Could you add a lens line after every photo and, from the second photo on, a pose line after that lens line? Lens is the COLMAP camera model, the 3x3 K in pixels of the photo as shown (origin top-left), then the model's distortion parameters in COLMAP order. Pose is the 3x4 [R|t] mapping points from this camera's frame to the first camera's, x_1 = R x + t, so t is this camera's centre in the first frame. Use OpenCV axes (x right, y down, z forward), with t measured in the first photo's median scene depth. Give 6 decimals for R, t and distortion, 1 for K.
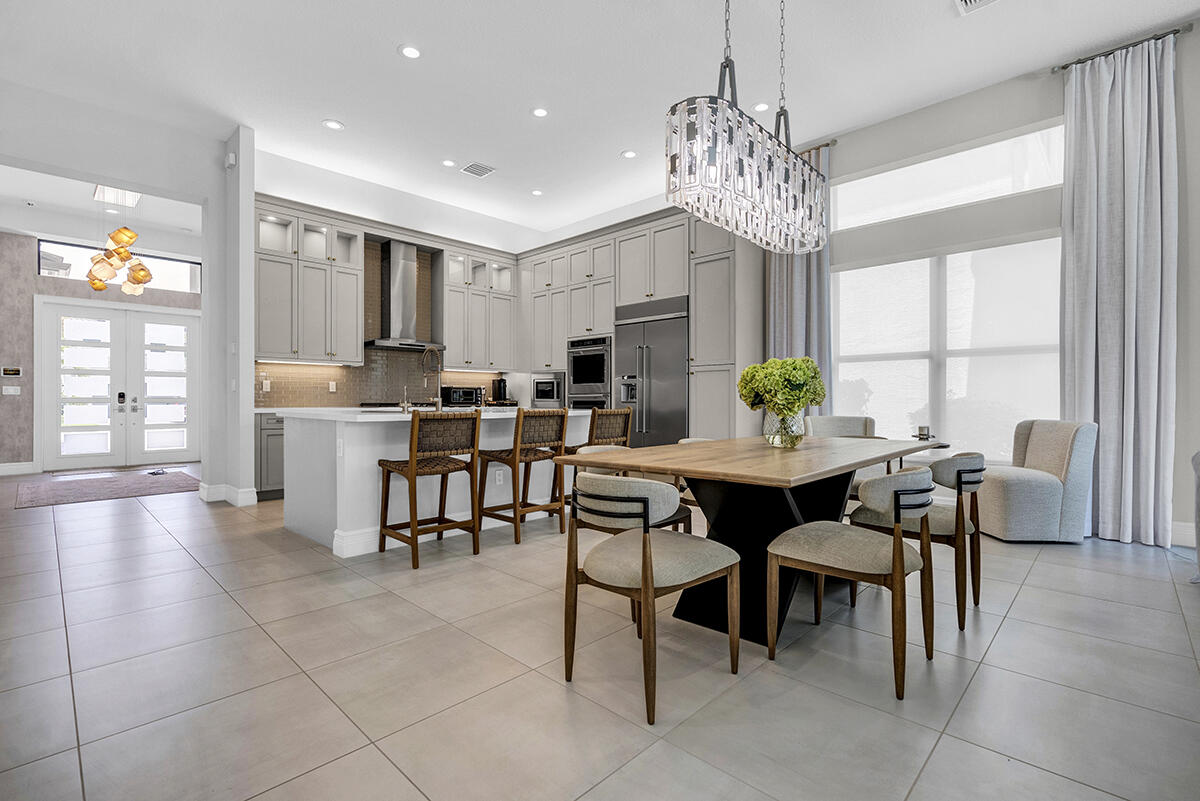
lens RADIAL K [[549.4, 0, 602.8], [0, 549.4, 395.2], [0, 0, 1]] dist [-0.001290, 0.000178]
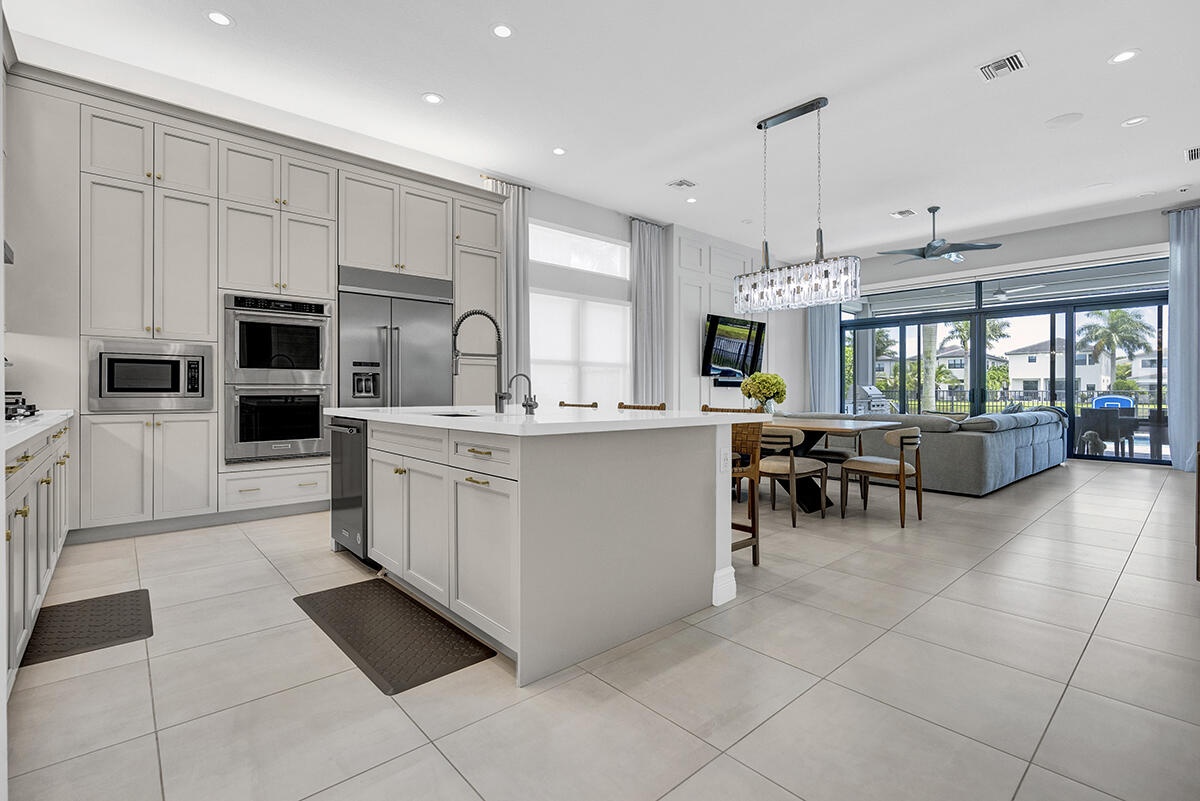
lens RADIAL K [[544.5, 0, 607.3], [0, 544.5, 394.6], [0, 0, 1]] dist [-0.002565, -0.000147]
pose [[0.071342, -0.004134, 0.997443, -0.714660], [-0.008335, 0.999954, 0.004740, 0.002911], [-0.997417, -0.008652, 0.071304, 0.643747]]
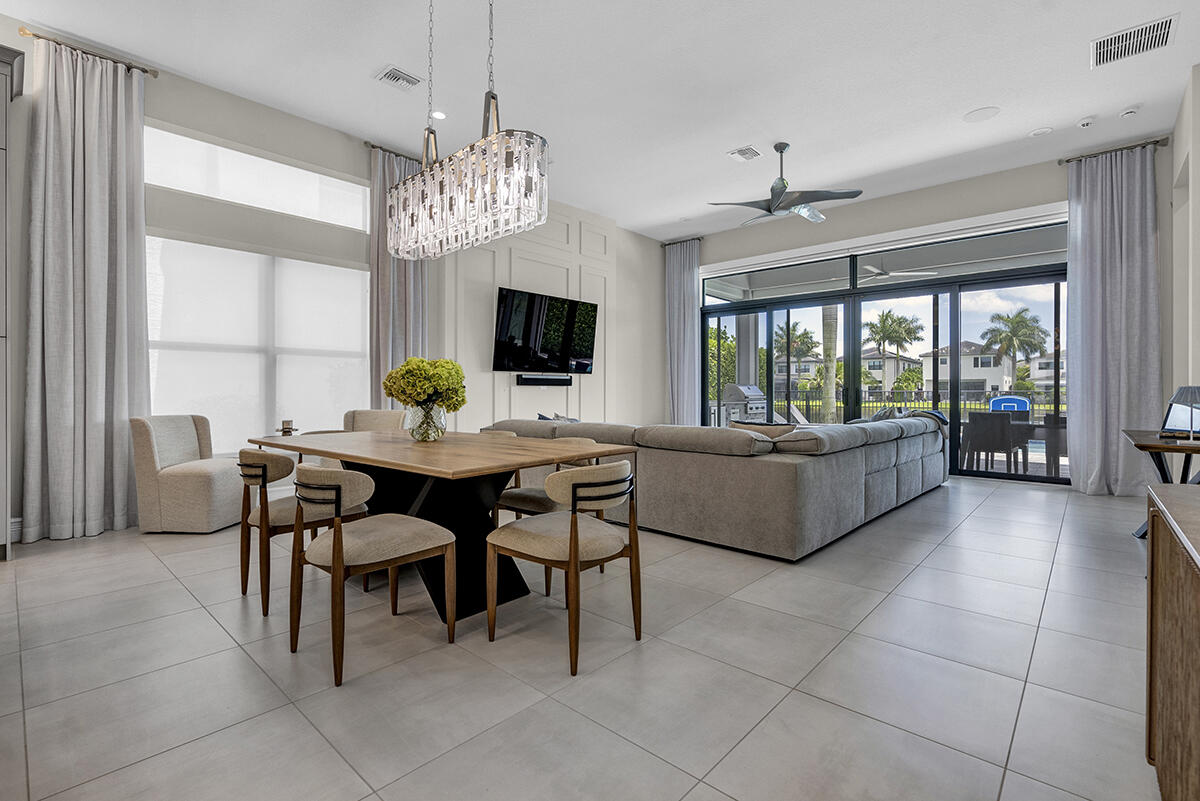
lens RADIAL K [[542.6, 0, 603.8], [0, 542.6, 396.8], [0, 0, 1]] dist [-0.009184, 0.000071]
pose [[-0.027369, -0.006687, 0.999603, -0.333812], [-0.007191, 0.999953, 0.006492, 0.001121], [-0.999600, -0.007011, -0.027416, 0.315004]]
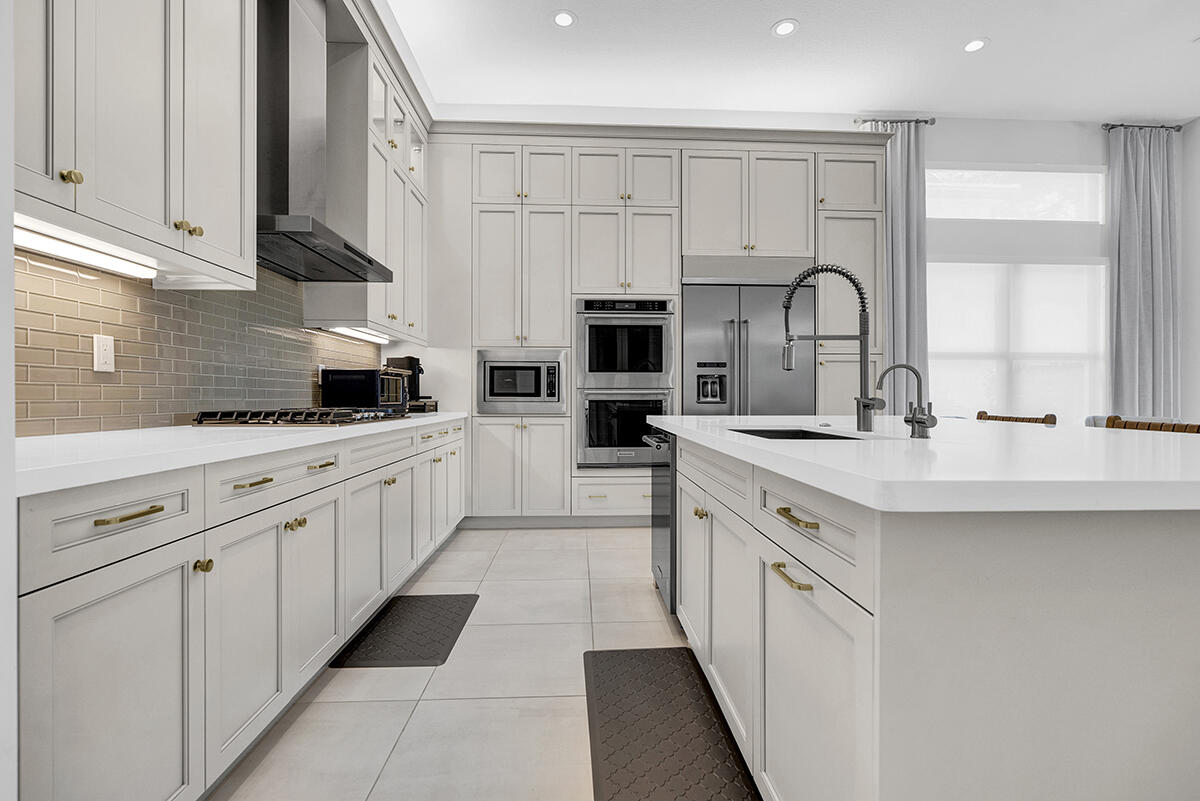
lens RADIAL K [[545.2, 0, 603.7], [0, 545.2, 397.5], [0, 0, 1]] dist [-0.020420, 0.010295]
pose [[0.685352, 0.000035, 0.728212, -0.545458], [-0.007164, 0.999952, 0.006695, 0.003121], [-0.728177, -0.009805, 0.685319, 0.676043]]
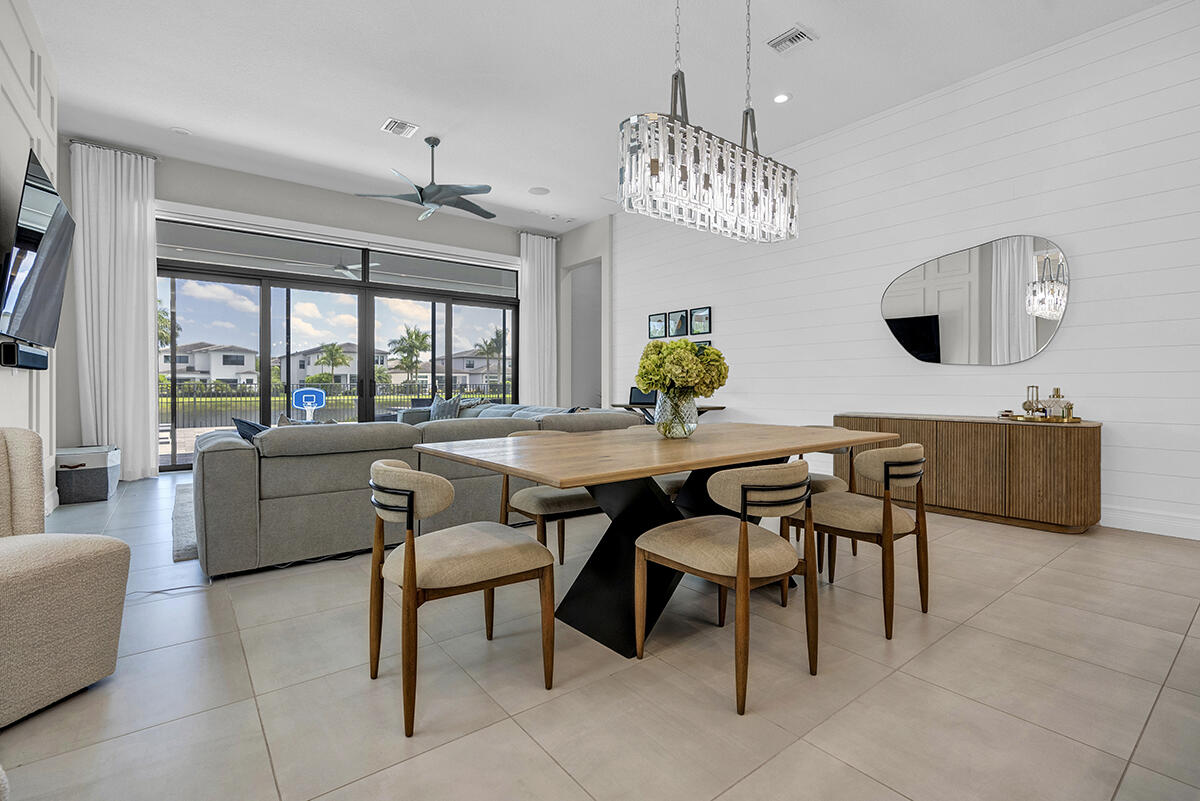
lens RADIAL K [[545.2, 0, 603.7], [0, 545.2, 397.5], [0, 0, 1]] dist [-0.020420, 0.010295]
pose [[-0.989569, -0.002243, 0.144042, 0.150534], [-0.000238, 0.999903, 0.013937, 0.008983], [-0.144060, 0.013757, -0.989473, 0.877833]]
